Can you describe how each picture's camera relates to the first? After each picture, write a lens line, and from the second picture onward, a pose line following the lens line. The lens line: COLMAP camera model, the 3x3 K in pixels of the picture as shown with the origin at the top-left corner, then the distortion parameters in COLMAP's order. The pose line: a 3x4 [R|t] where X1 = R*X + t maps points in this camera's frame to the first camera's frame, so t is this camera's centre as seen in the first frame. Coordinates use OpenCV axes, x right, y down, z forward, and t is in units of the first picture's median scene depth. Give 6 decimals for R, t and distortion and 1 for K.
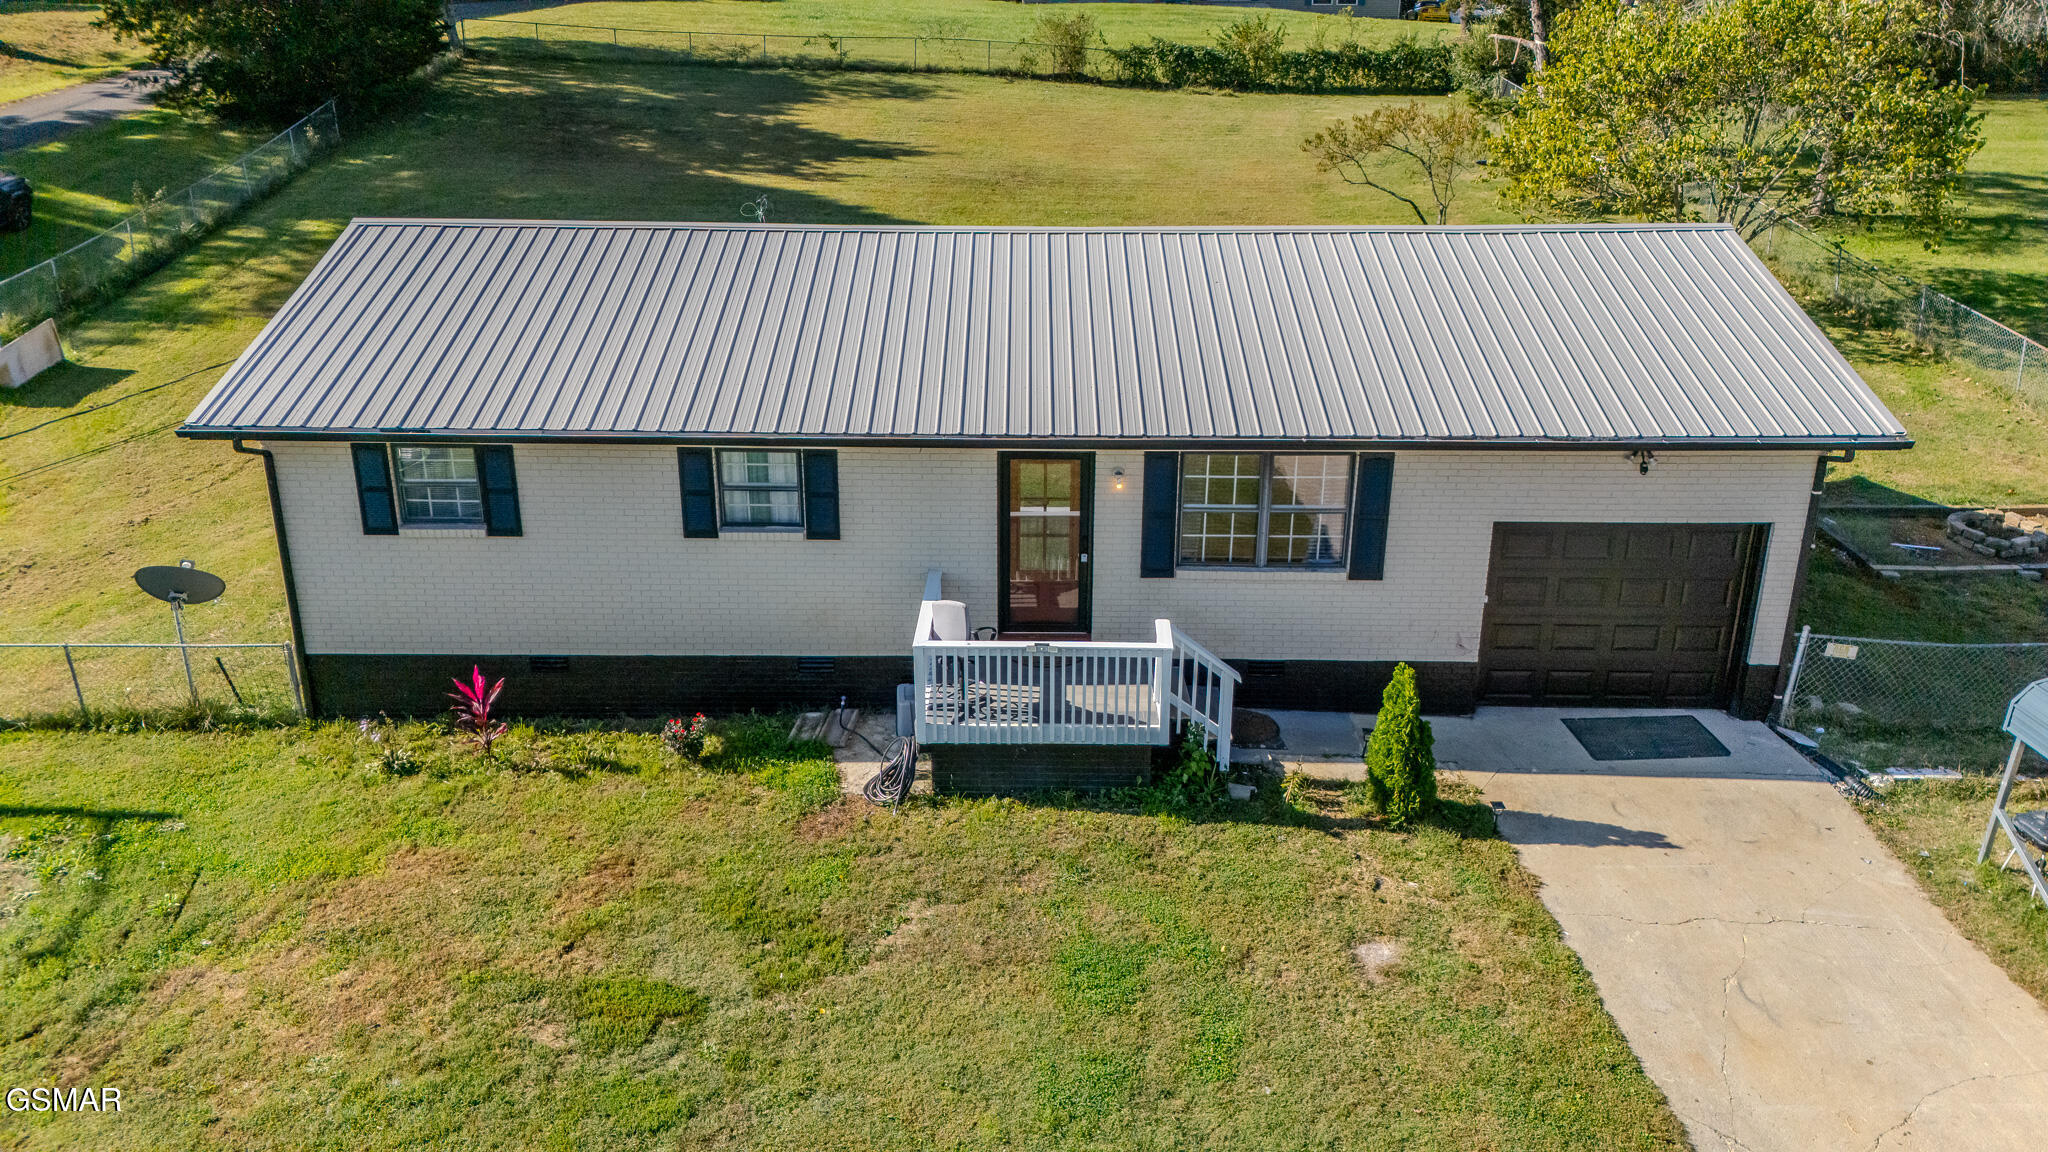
lens RADIAL K [[1507.8, 0, 1020.5], [0, 1507.8, 579.1], [0, 0, 1]] dist [0.085752, -0.049409]
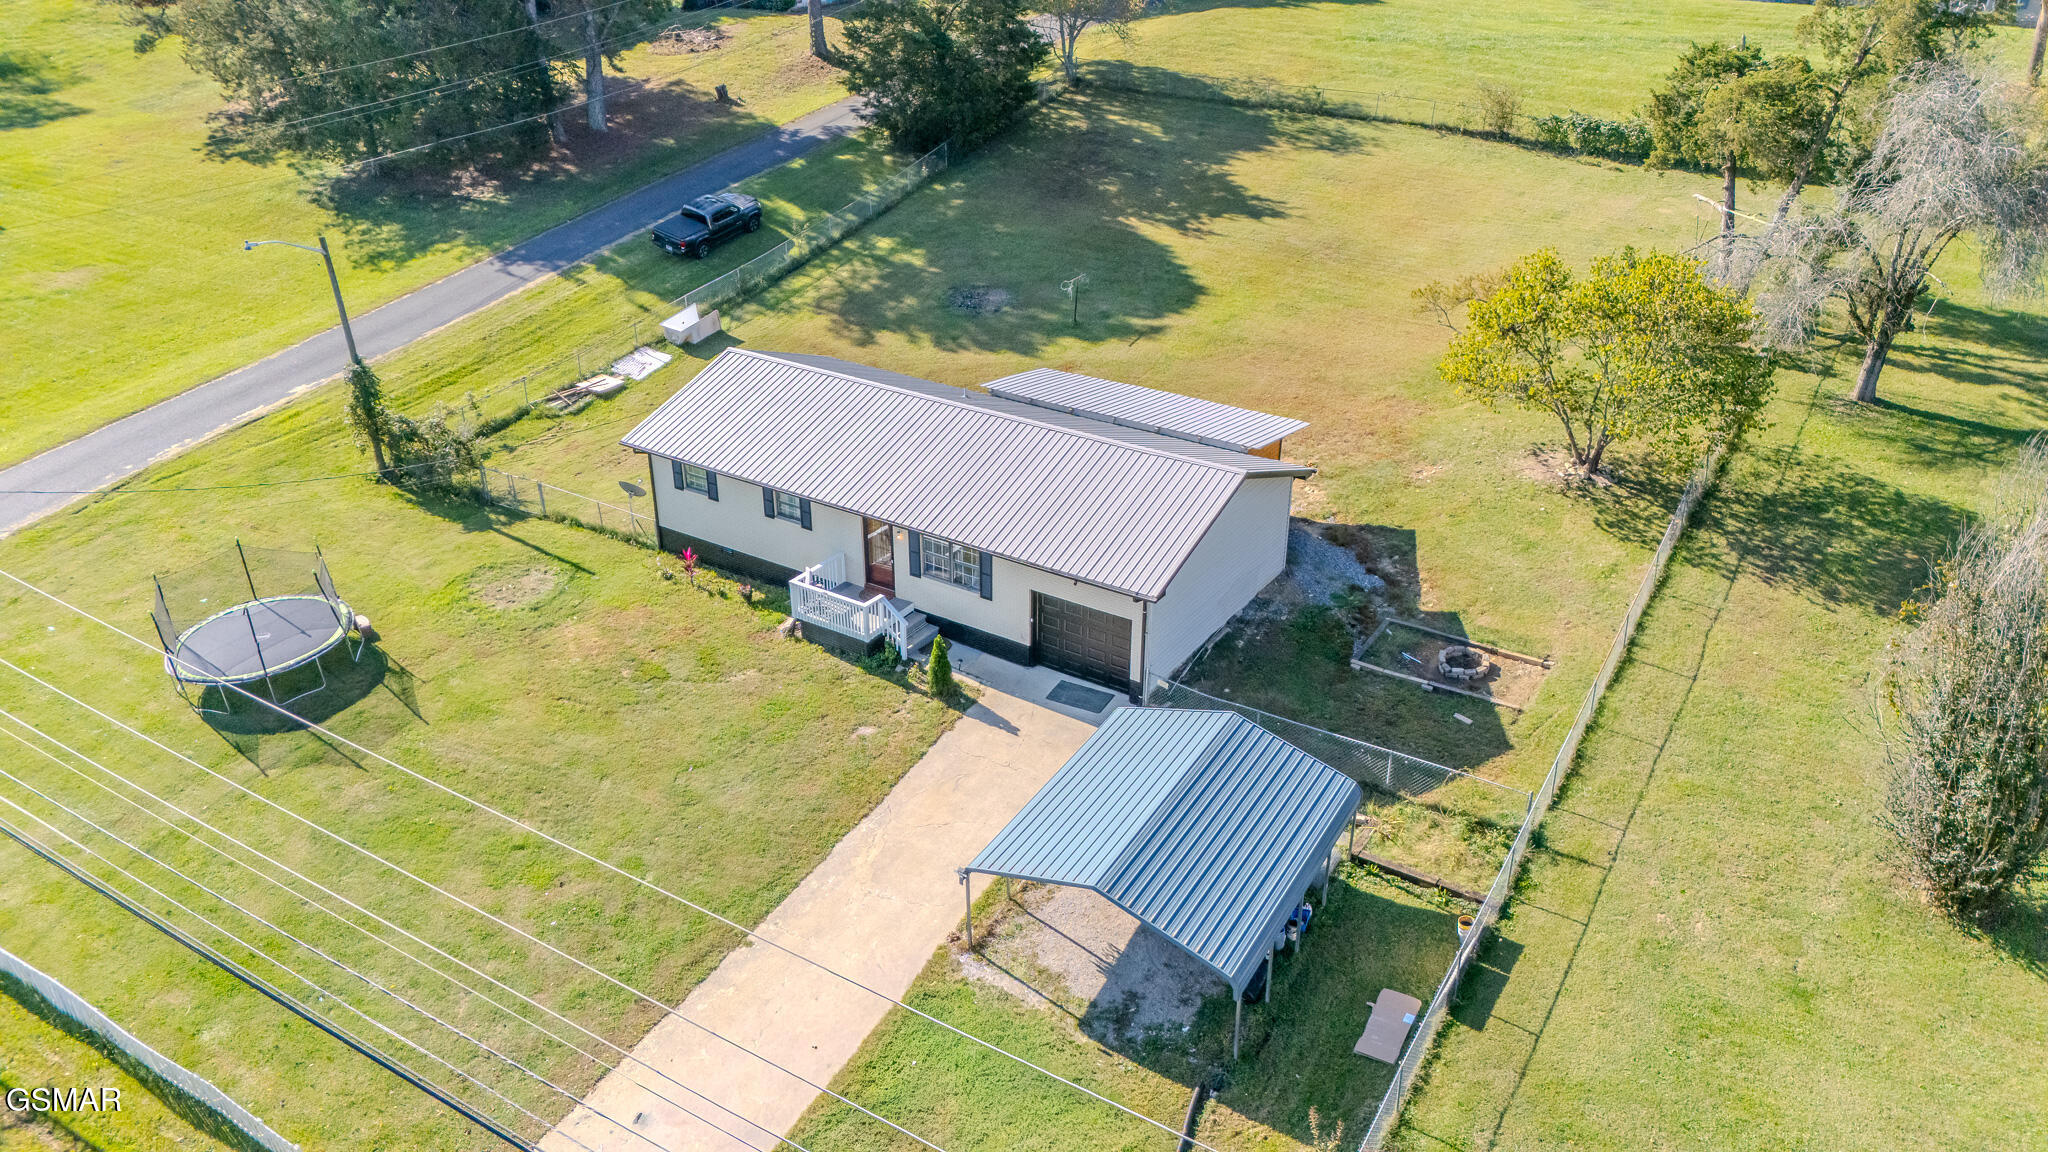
lens RADIAL K [[1507.8, 0, 1009.2], [0, 1507.8, 581.0], [0, 0, 1]] dist [0.085752, -0.049409]
pose [[0.839540, 0.249548, -0.482595, 1.367395], [-0.186746, 0.966695, 0.175004, -0.441165], [0.510195, -0.056800, 0.858181, -0.984223]]
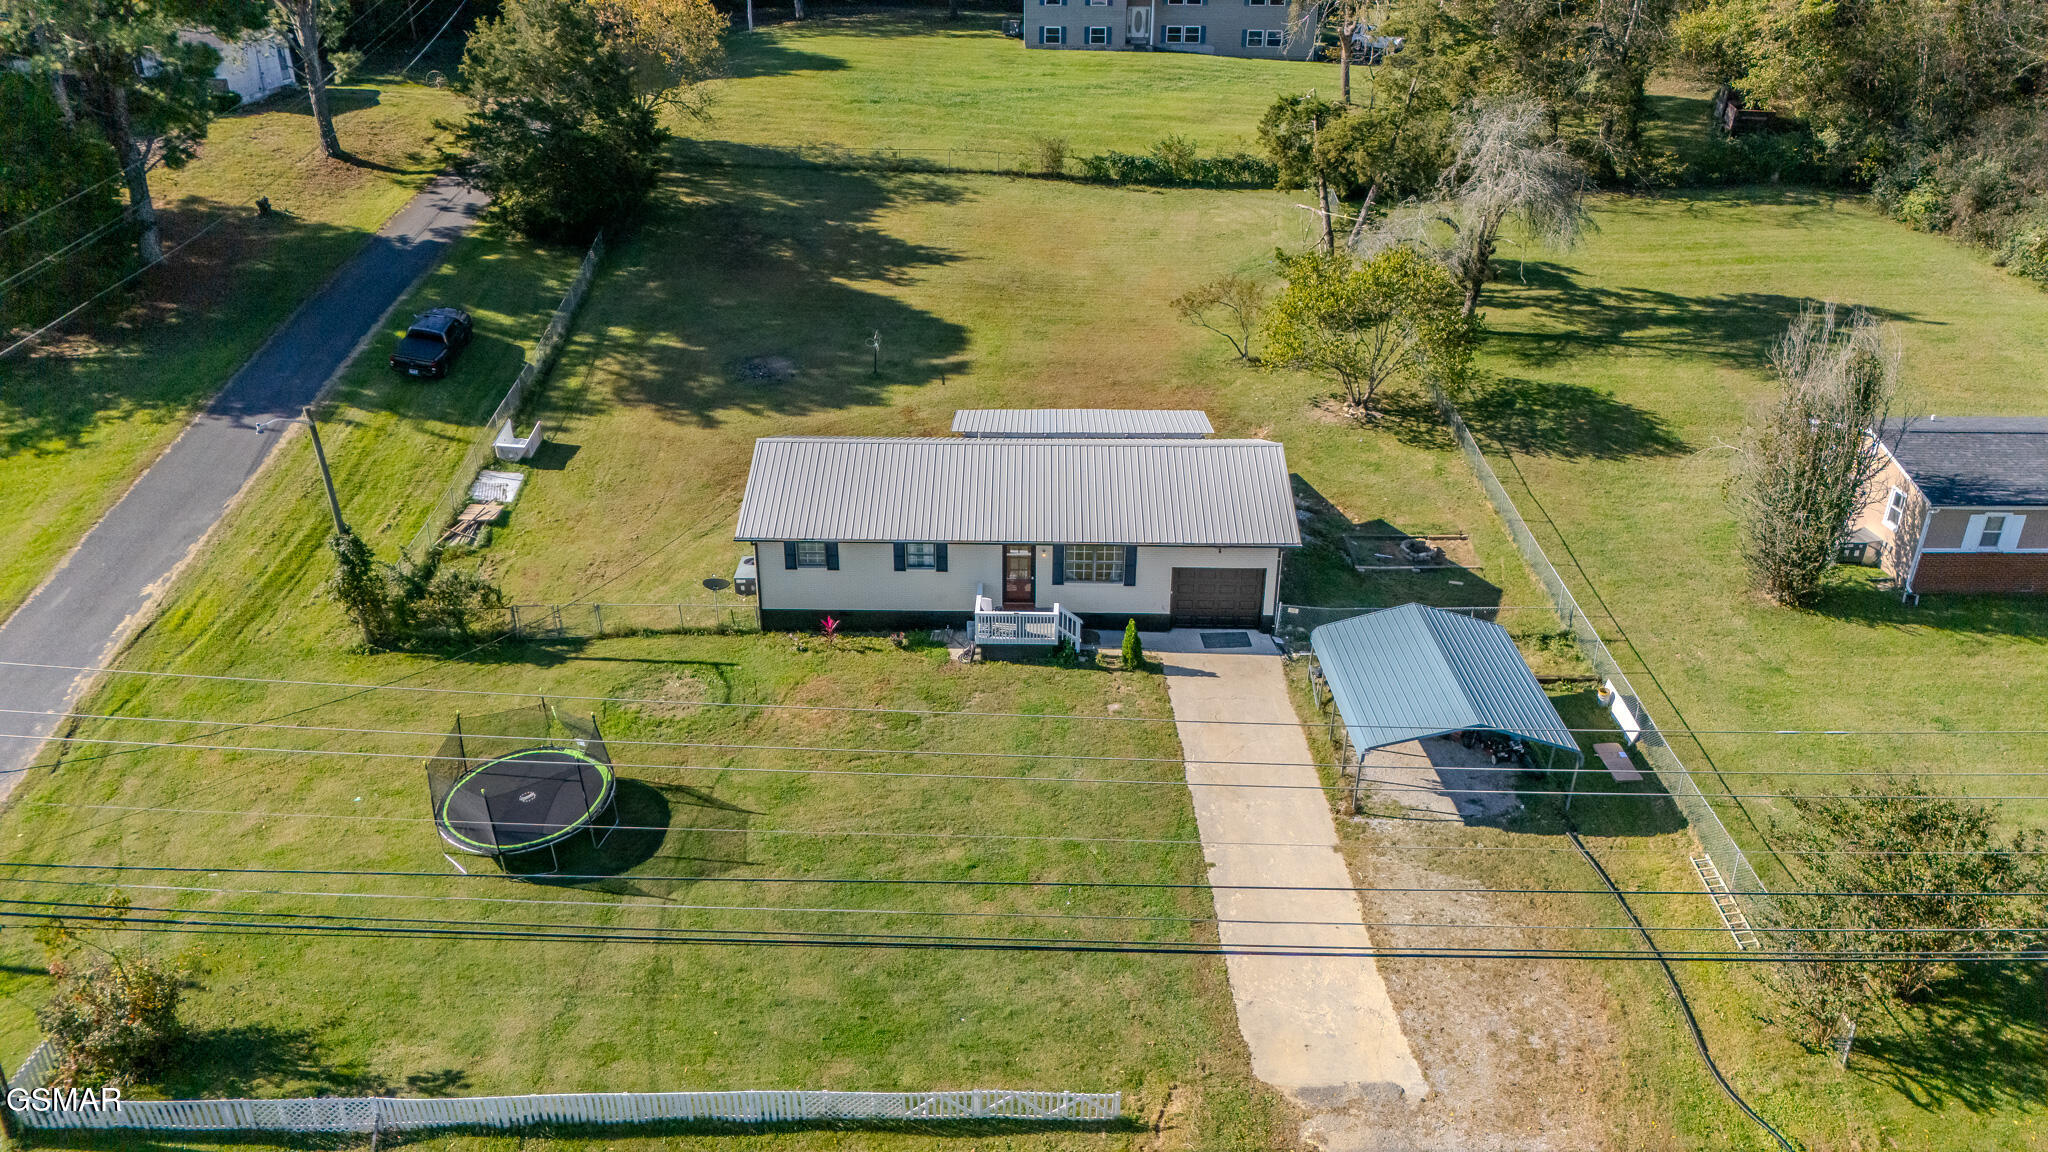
lens RADIAL K [[1507.8, 0, 1040.2], [0, 1507.8, 564.8], [0, 0, 1]] dist [0.085752, -0.049409]
pose [[0.999947, 0.005198, 0.008884, 0.030497], [-0.005990, 0.995781, 0.091562, -0.298992], [-0.008371, -0.091611, 0.995760, -1.837055]]
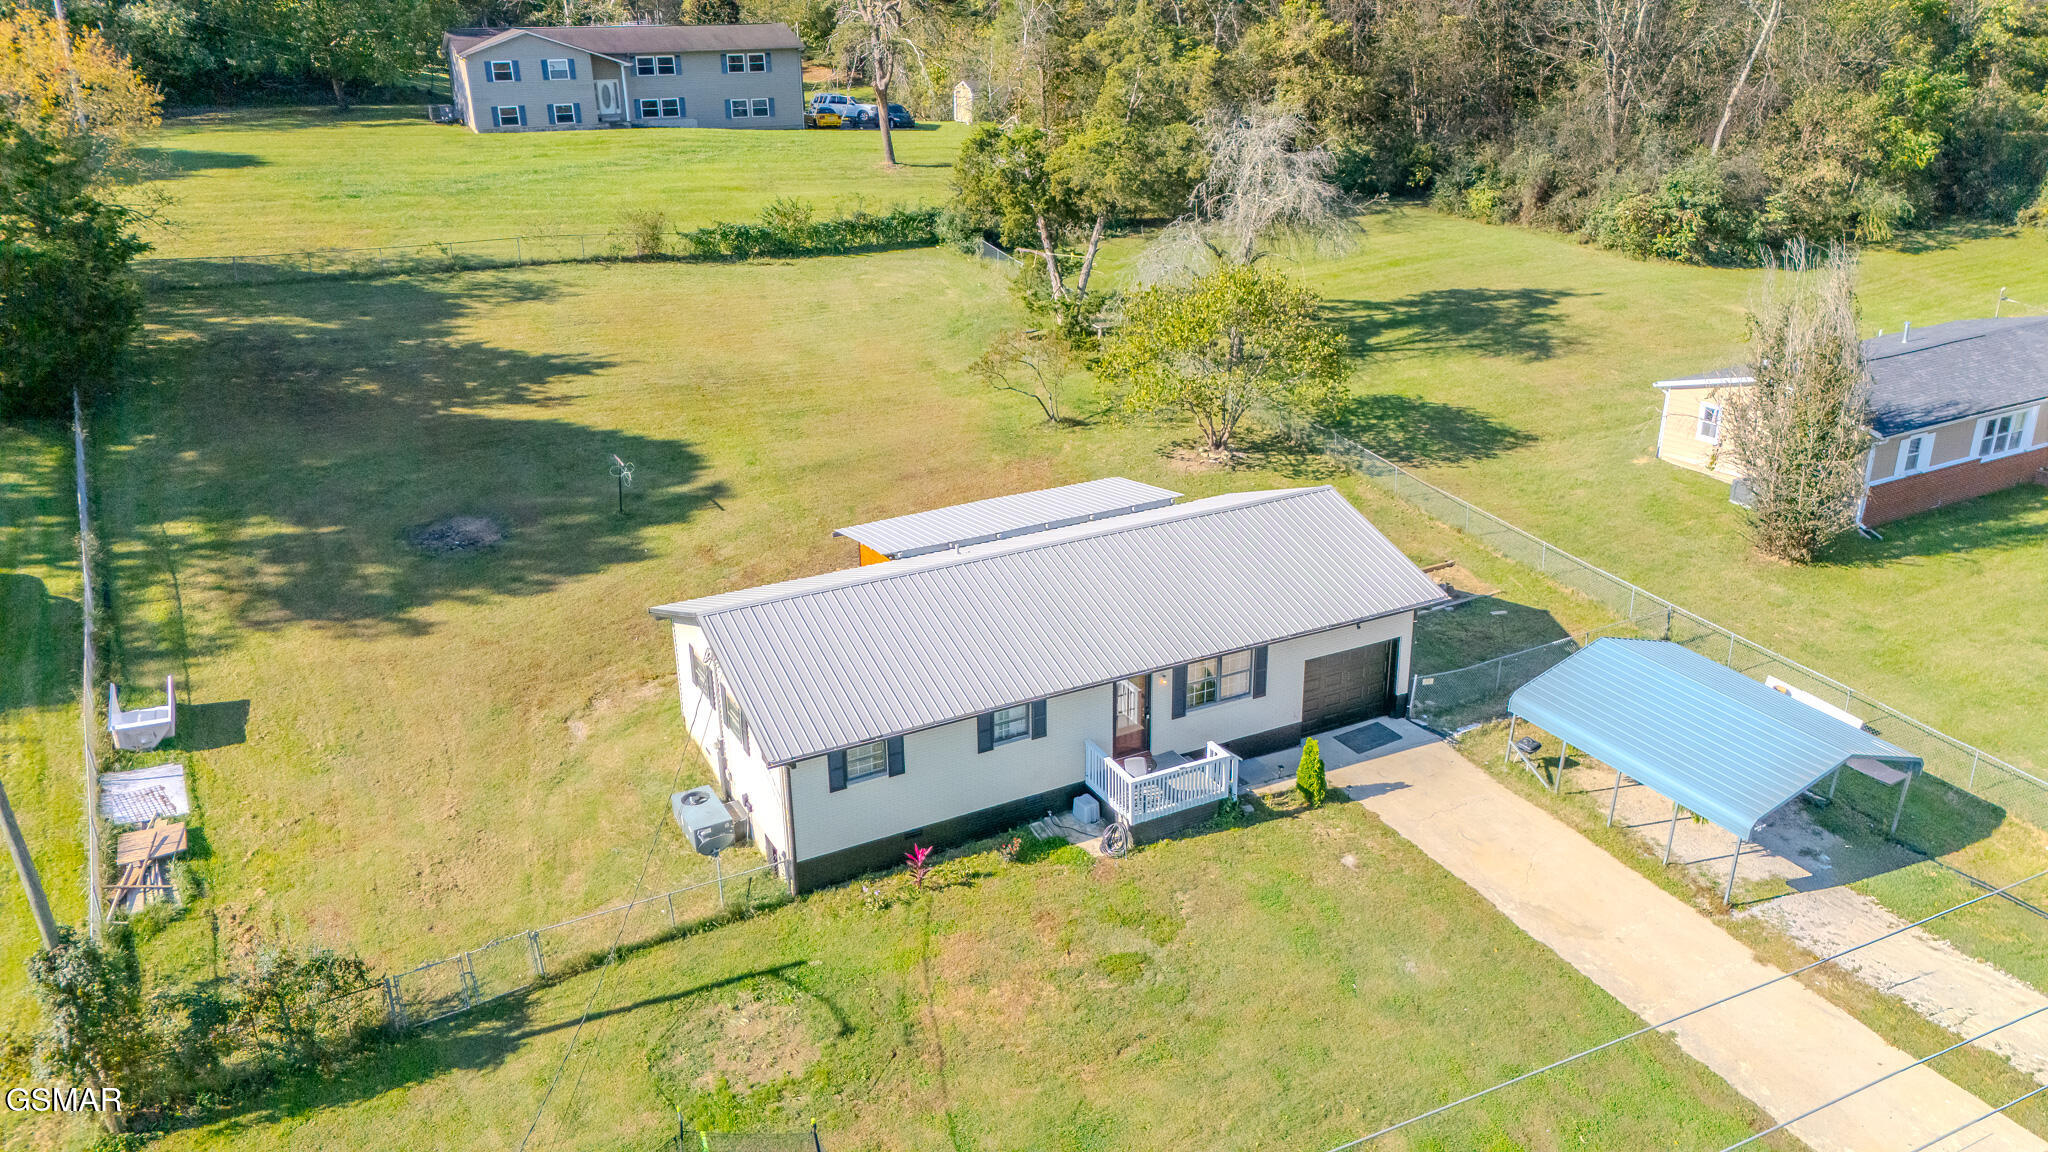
lens RADIAL K [[1507.8, 0, 1042.1], [0, 1507.8, 570.3], [0, 0, 1]] dist [0.085752, -0.049409]
pose [[0.881609, -0.187427, 0.433171, -0.942838], [0.177962, 0.982037, 0.062718, -0.367303], [-0.437145, 0.021795, 0.899127, -0.809602]]
